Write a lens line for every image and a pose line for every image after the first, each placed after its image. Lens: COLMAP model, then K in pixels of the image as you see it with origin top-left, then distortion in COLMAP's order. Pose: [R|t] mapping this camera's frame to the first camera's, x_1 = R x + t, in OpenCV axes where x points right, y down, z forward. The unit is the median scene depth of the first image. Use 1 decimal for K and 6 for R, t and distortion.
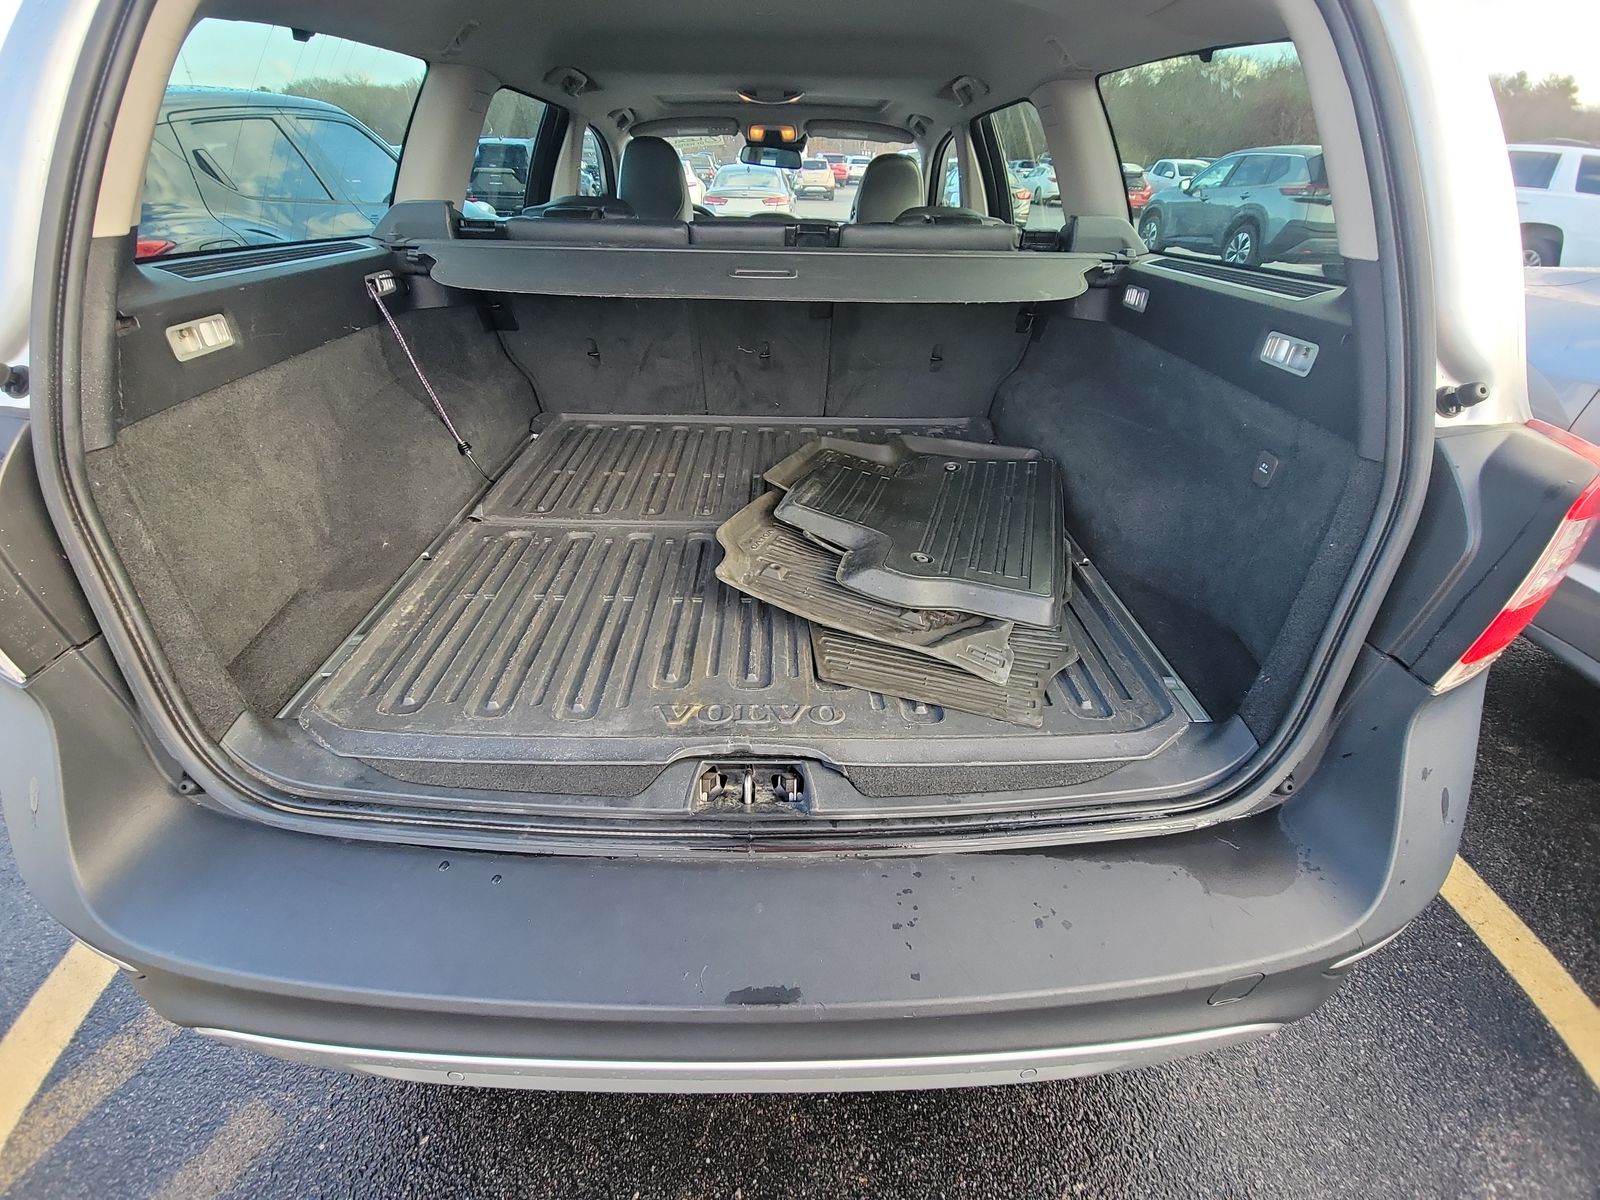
lens RADIAL K [[646.1, 0, 783.2], [0, 646.1, 596.6], [0, 0, 1]] dist [0.064681, -0.034519]
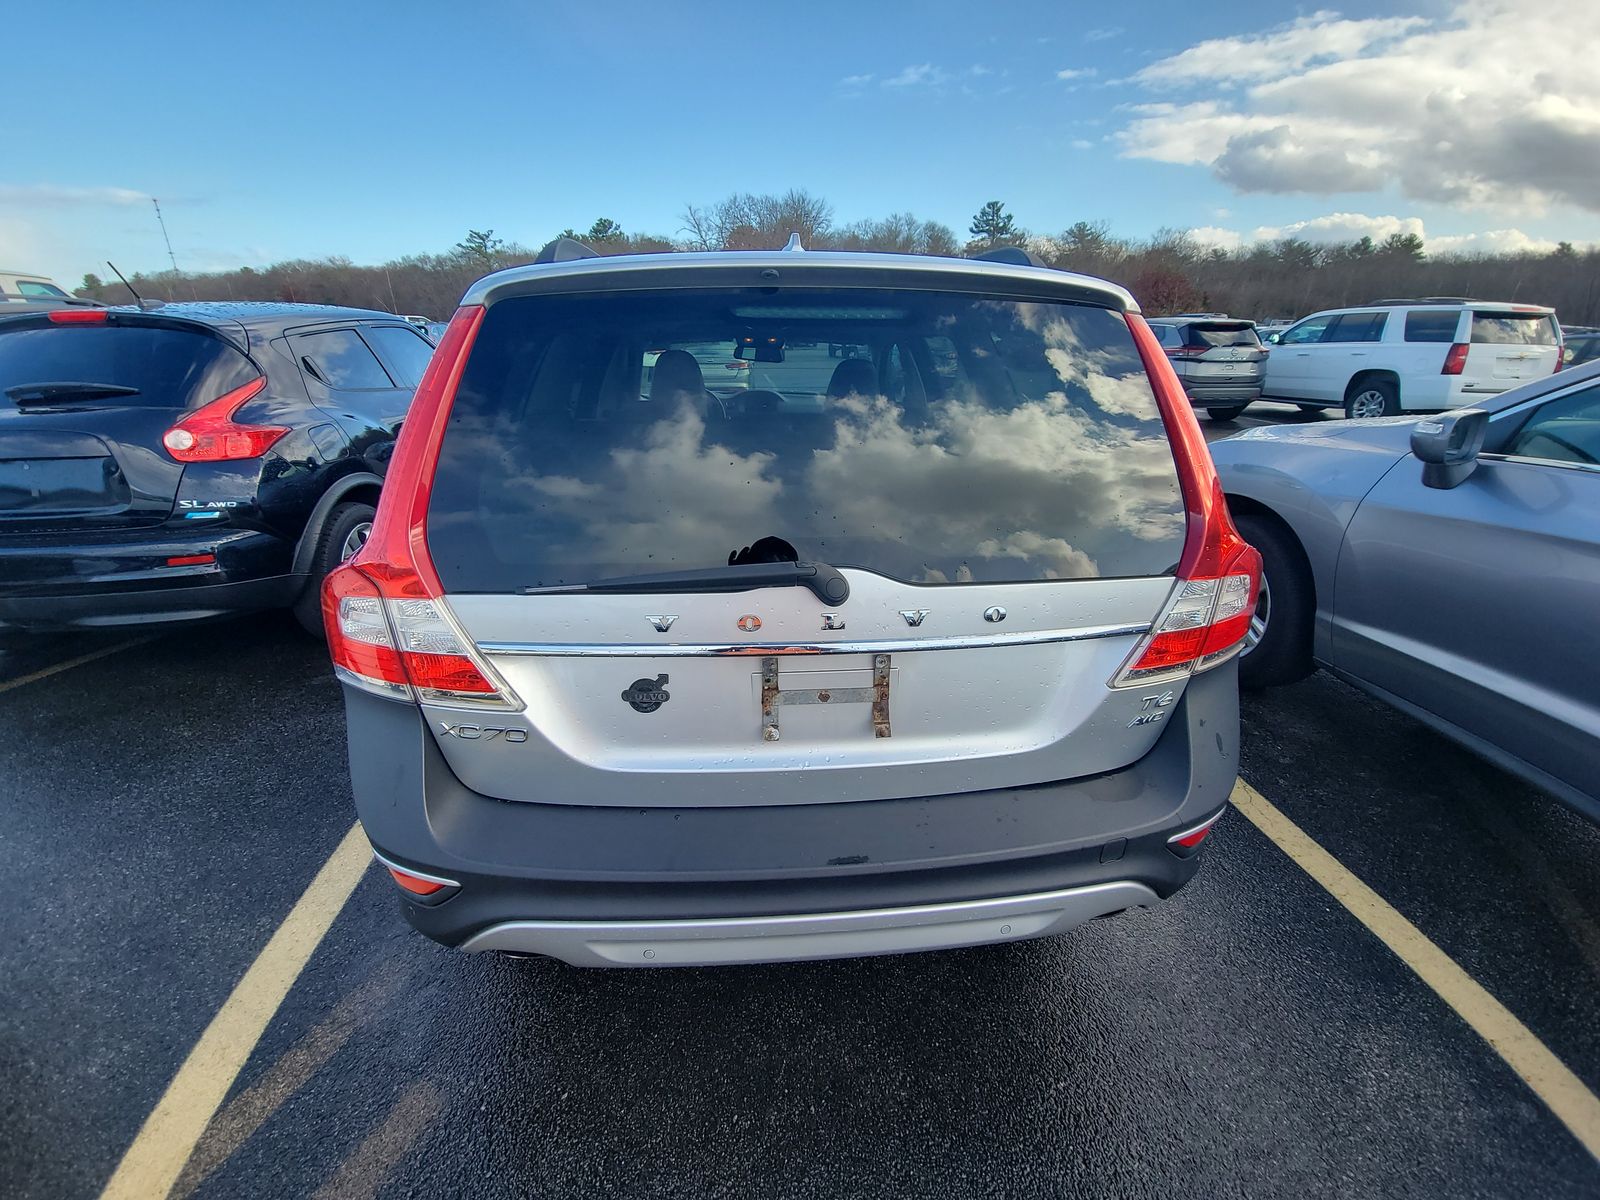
lens RADIAL K [[646.1, 0, 783.2], [0, 646.1, 596.6], [0, 0, 1]] dist [0.064681, -0.034519]
pose [[0.997737, -0.037481, 0.055827, -0.148400], [0.047370, 0.981035, -0.187951, 0.126333], [-0.047723, 0.190170, 0.980591, -0.454478]]
